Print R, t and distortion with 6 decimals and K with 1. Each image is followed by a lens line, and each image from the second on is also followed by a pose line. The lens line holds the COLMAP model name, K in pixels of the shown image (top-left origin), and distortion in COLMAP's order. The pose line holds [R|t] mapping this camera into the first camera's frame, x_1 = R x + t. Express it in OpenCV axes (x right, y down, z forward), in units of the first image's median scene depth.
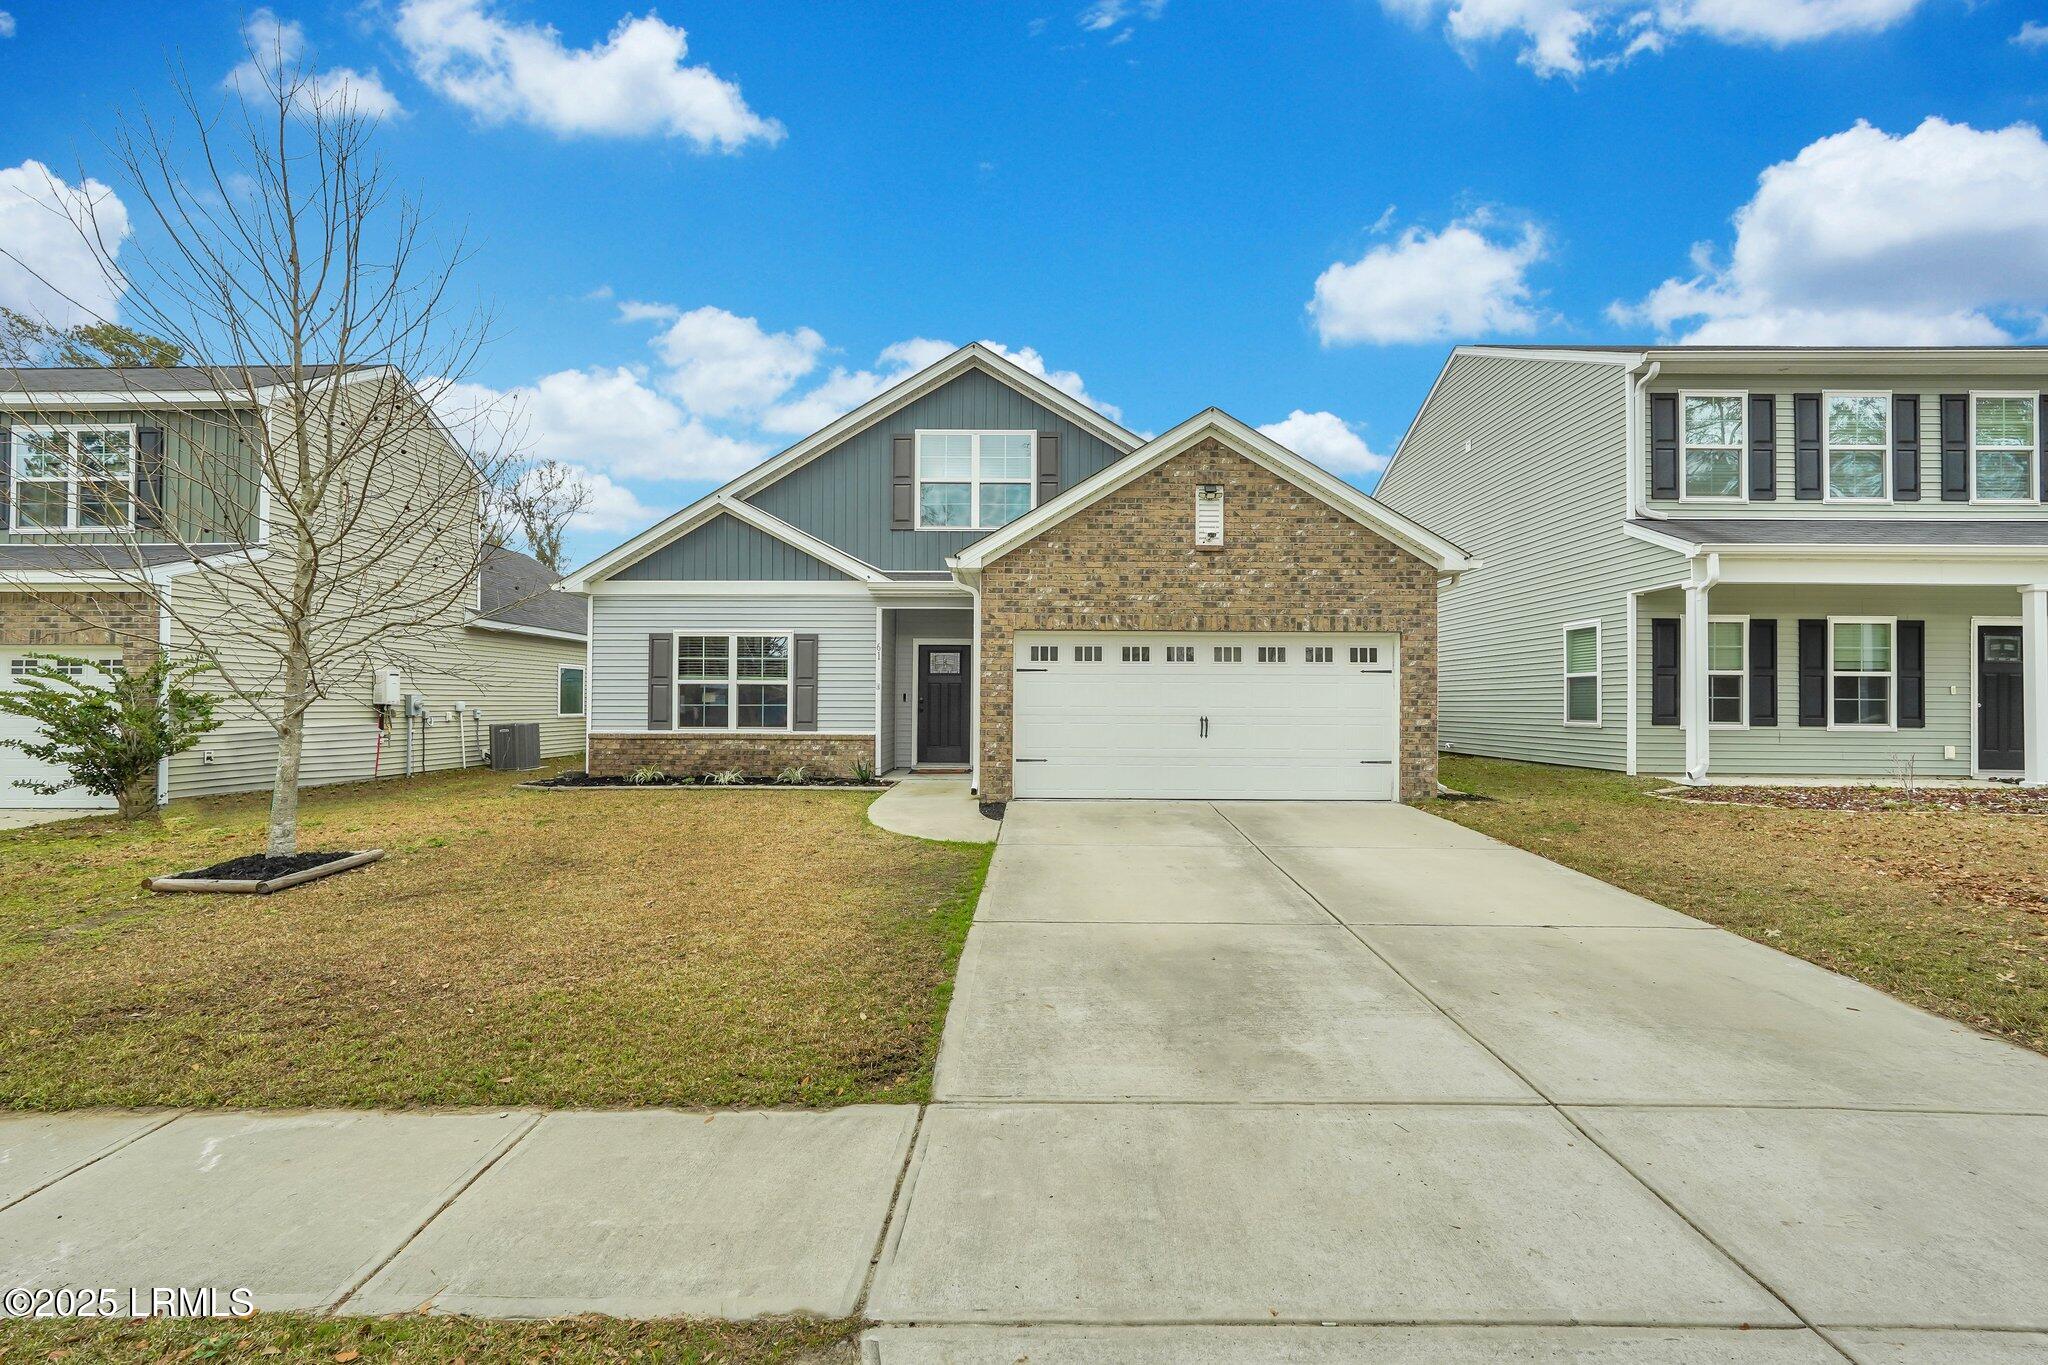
lens RADIAL K [[930.6, 0, 1025.5], [0, 930.6, 703.1], [0, 0, 1]] dist [-0.013830, 0.006156]
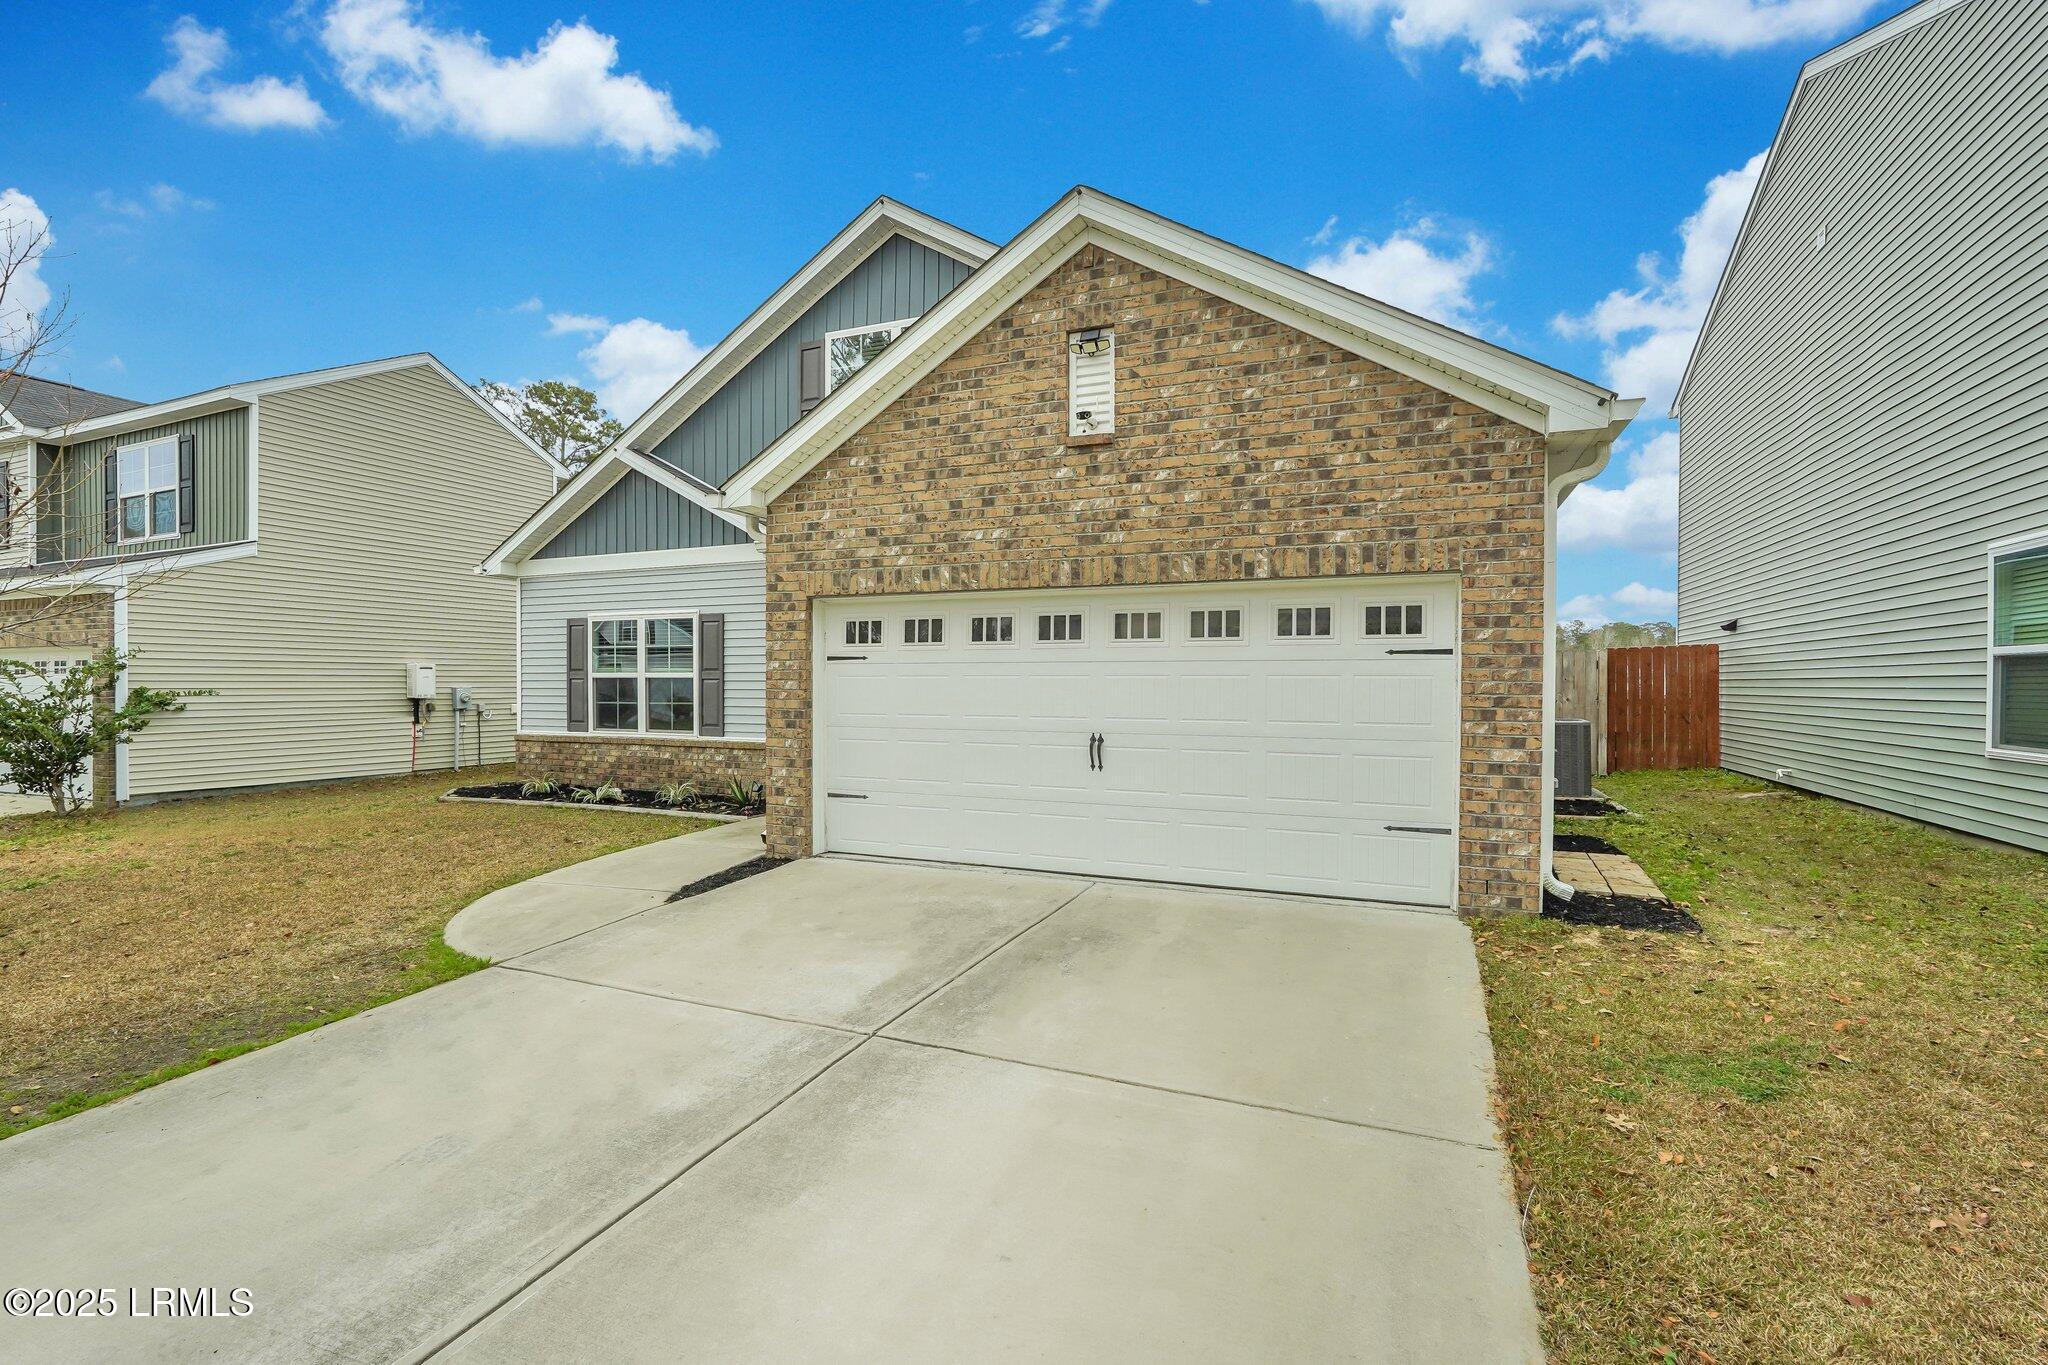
lens RADIAL K [[930.6, 0, 1012.2], [0, 930.6, 702.4], [0, 0, 1]] dist [-0.013830, 0.006156]
pose [[0.920225, 0.005512, -0.391351, 0.377576], [0.002887, 0.999778, 0.020870, -0.017870], [0.391379, -0.020335, 0.920005, 0.452664]]
